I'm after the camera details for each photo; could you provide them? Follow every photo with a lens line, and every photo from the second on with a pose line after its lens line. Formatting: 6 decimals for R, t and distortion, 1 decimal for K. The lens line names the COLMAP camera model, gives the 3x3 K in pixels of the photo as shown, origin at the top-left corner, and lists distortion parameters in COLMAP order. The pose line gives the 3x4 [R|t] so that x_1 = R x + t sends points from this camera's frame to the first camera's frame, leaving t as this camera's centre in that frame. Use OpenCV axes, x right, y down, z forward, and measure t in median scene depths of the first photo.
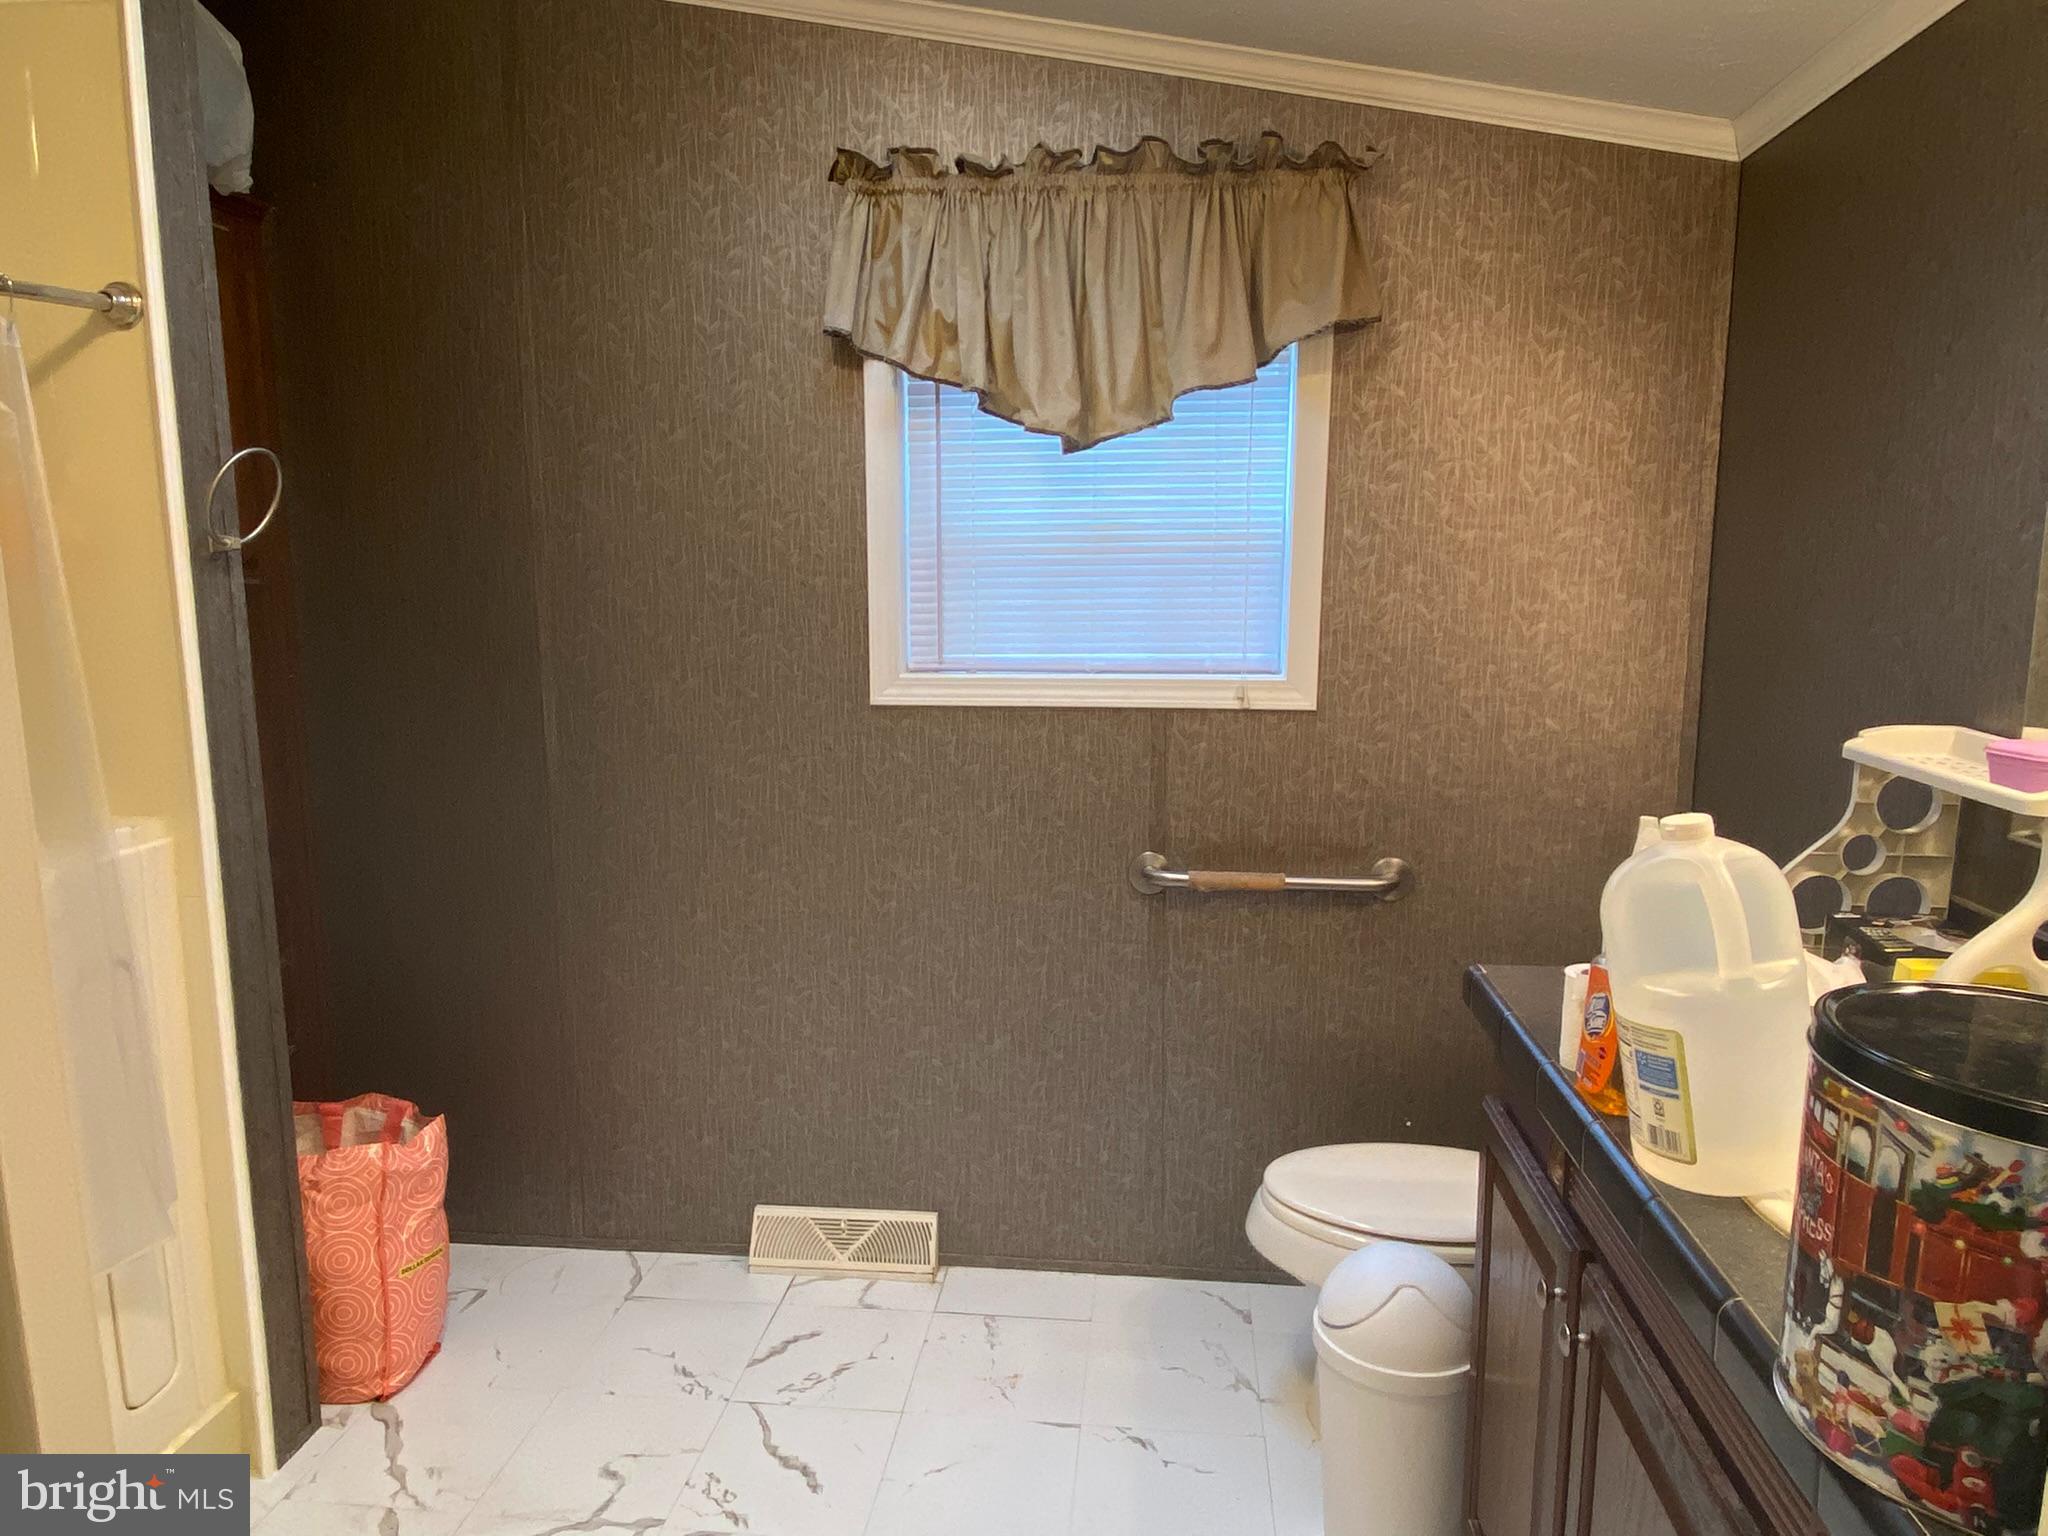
lens RADIAL K [[1288.9, 0, 1024.0], [0, 1288.9, 768.0], [0, 0, 1]] dist [0.029454, -0.047407]
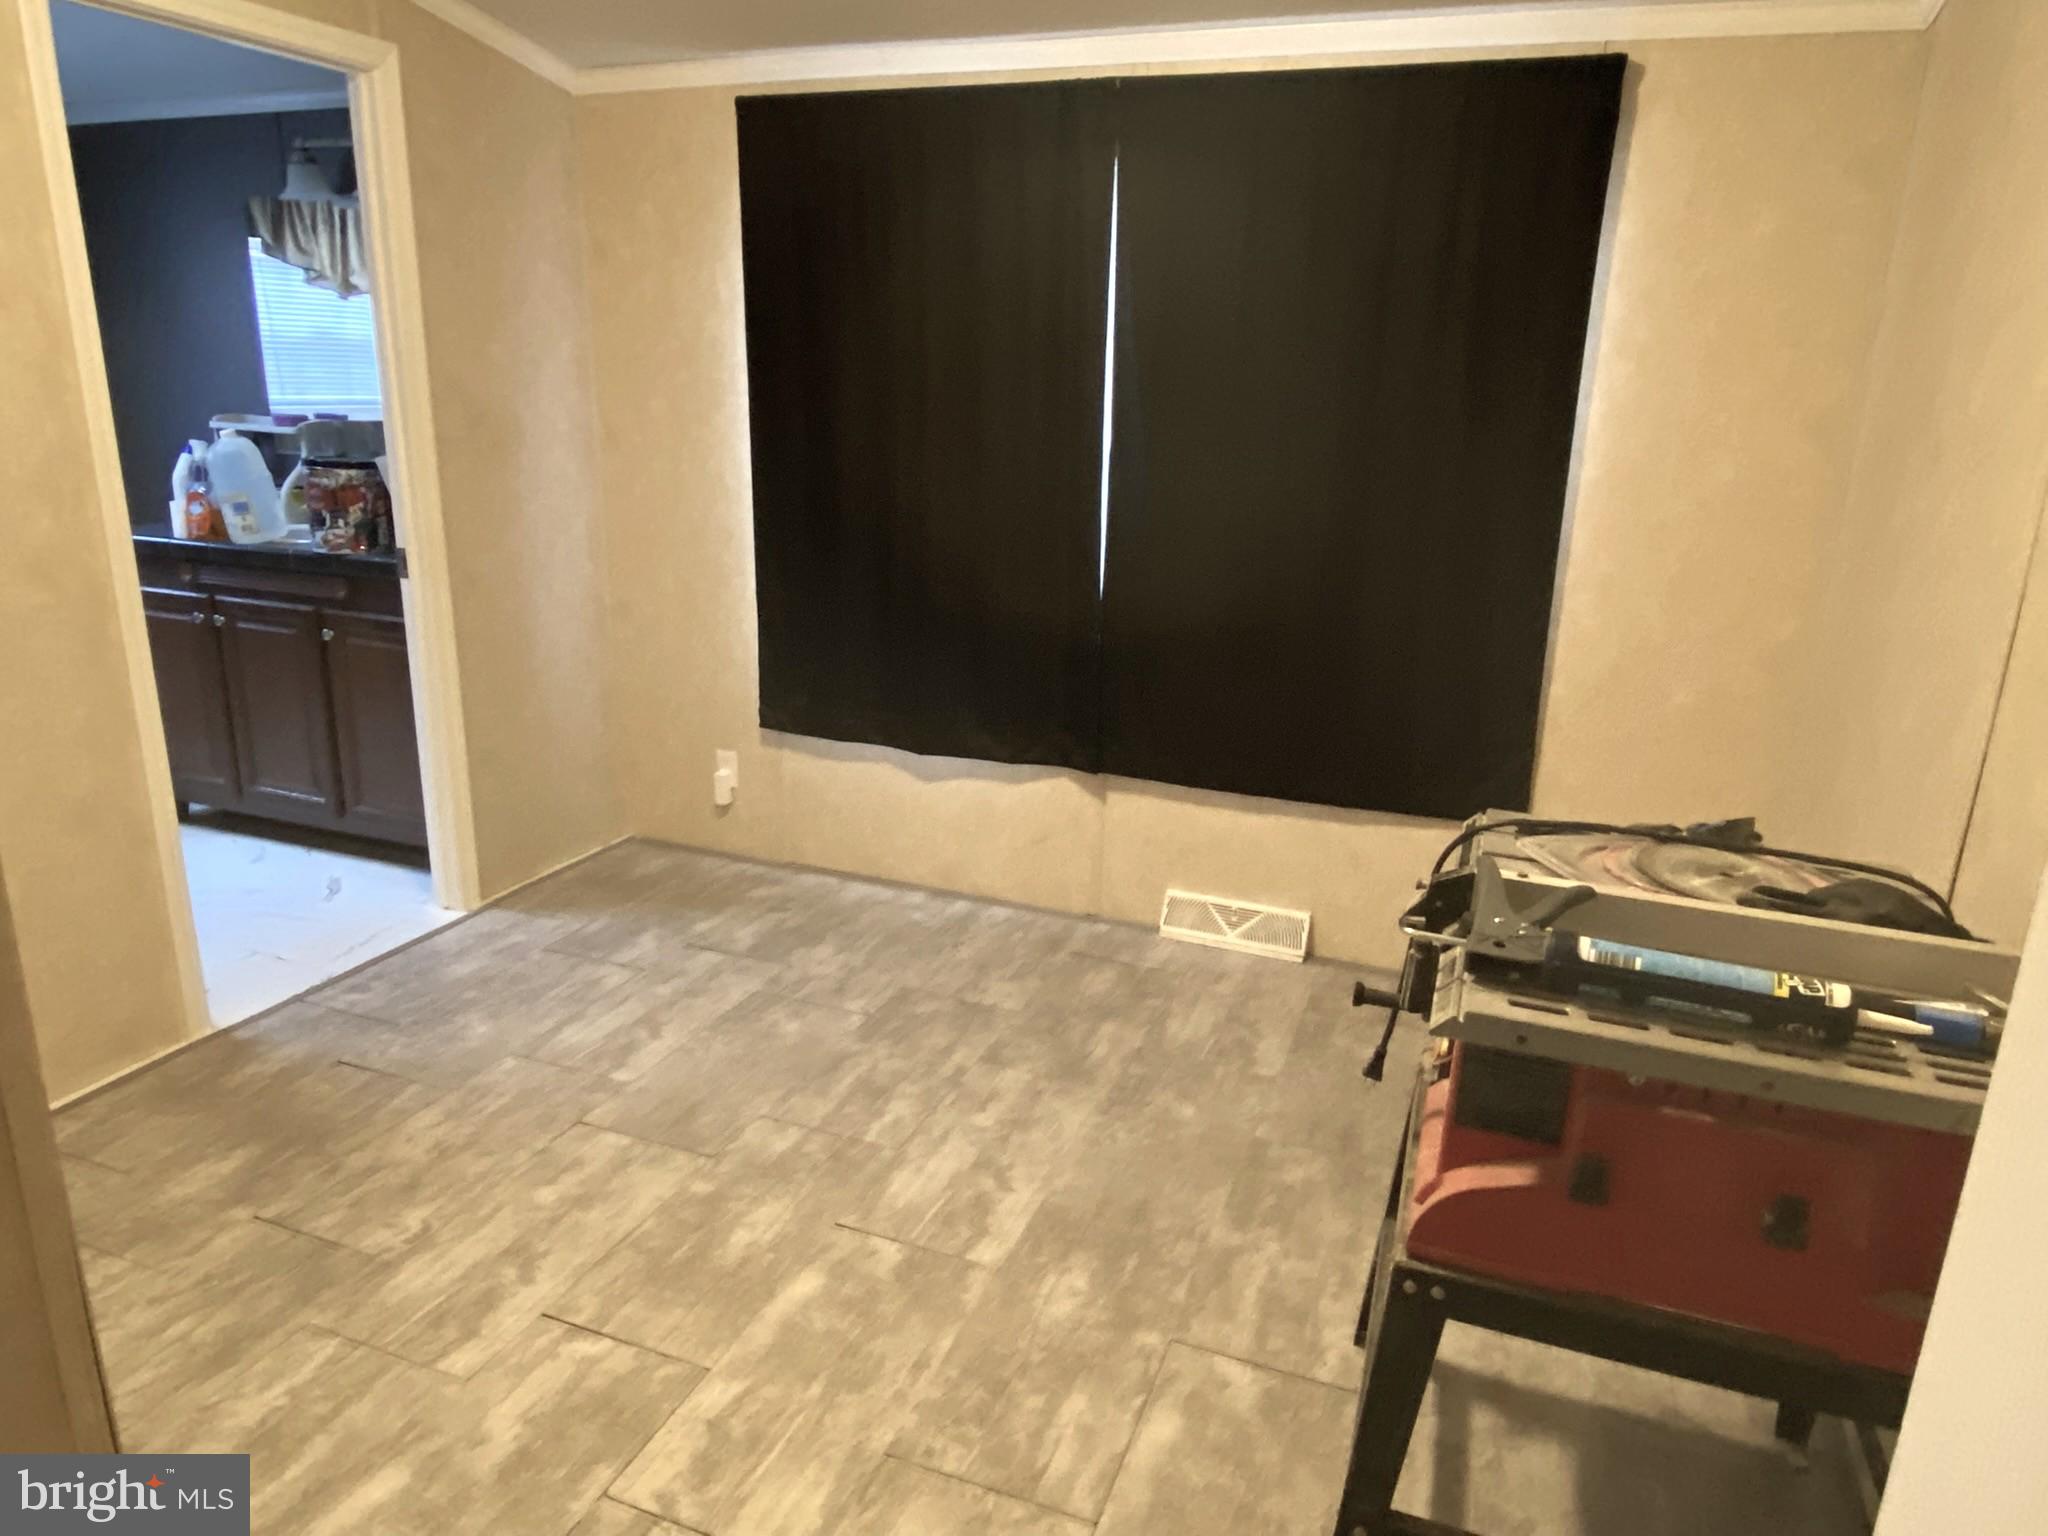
lens RADIAL K [[1288.9, 0, 1024.0], [0, 1288.9, 768.0], [0, 0, 1]] dist [0.029454, -0.047407]
pose [[0.243141, -0.263390, 0.933546, -1.072578], [0.107603, 0.963812, 0.243904, 0.132503], [-0.964004, 0.041149, 0.262683, -0.832088]]
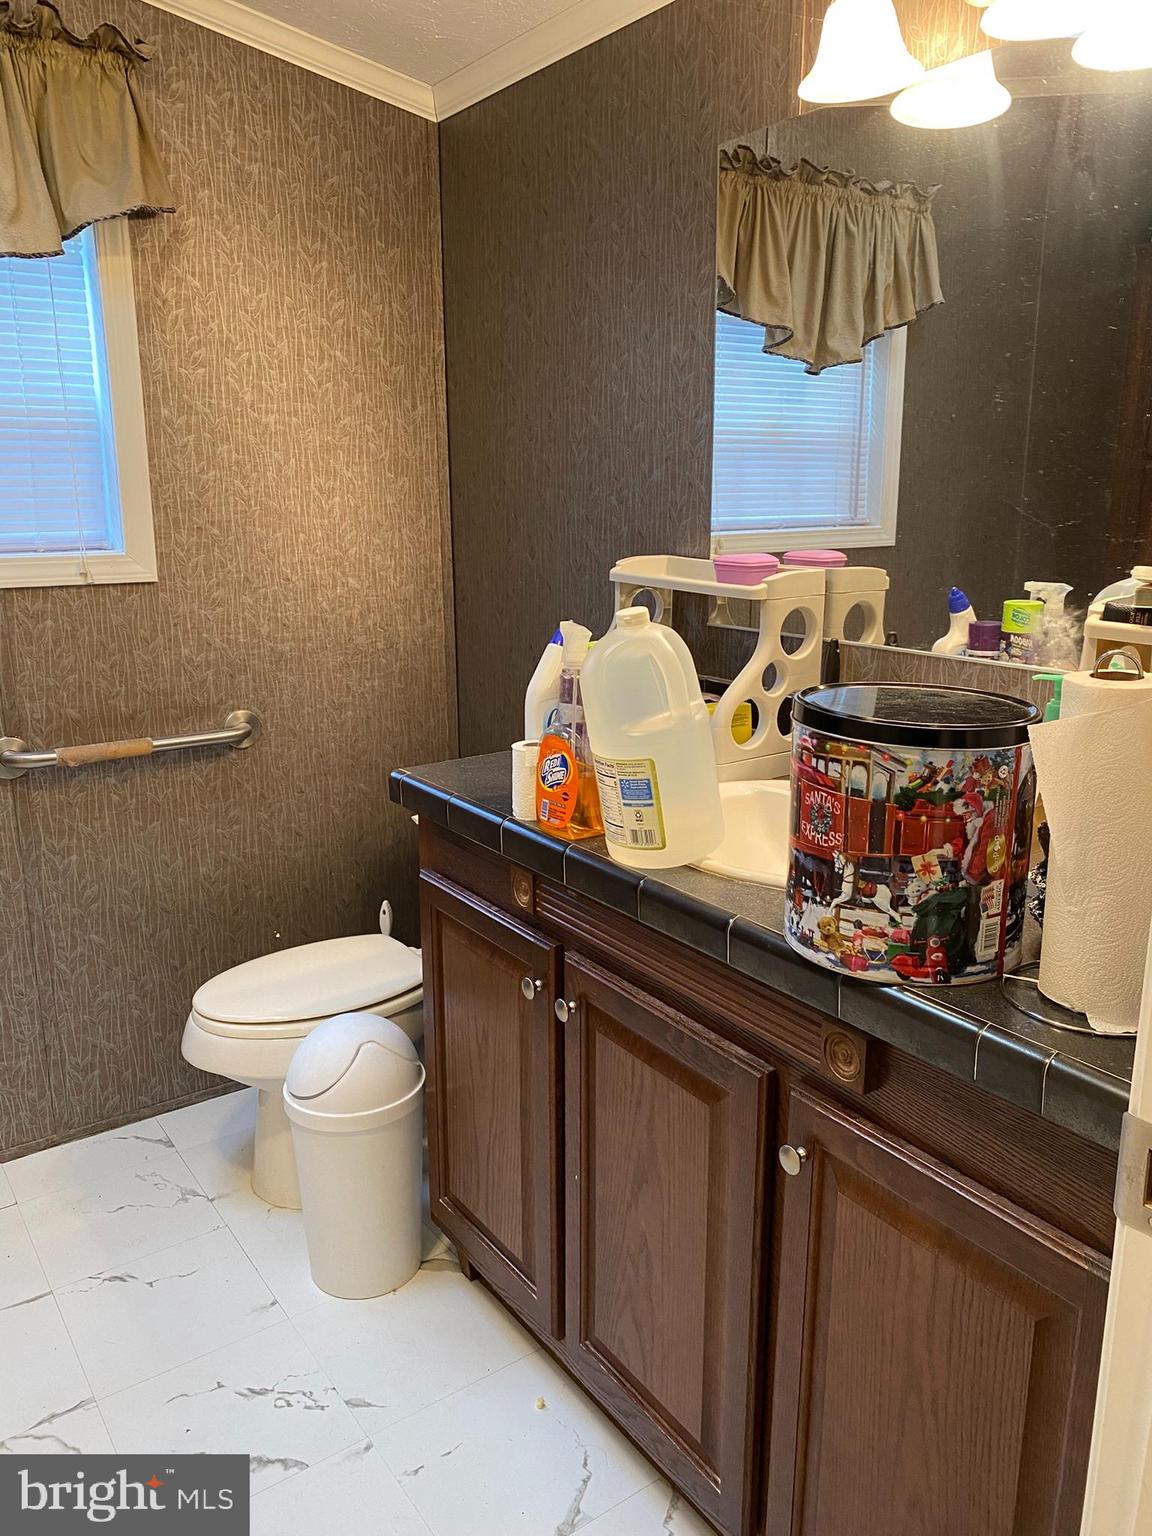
lens RADIAL K [[1156.3, 0, 576.0], [0, 1156.3, 768.0], [0, 0, 1]] dist [-0.012765, -0.007941]
pose [[0.743832, -0.157135, 0.649633, -0.170097], [0.096999, 0.987060, 0.127689, 0.020160], [-0.661291, -0.031965, 0.749448, 0.050792]]
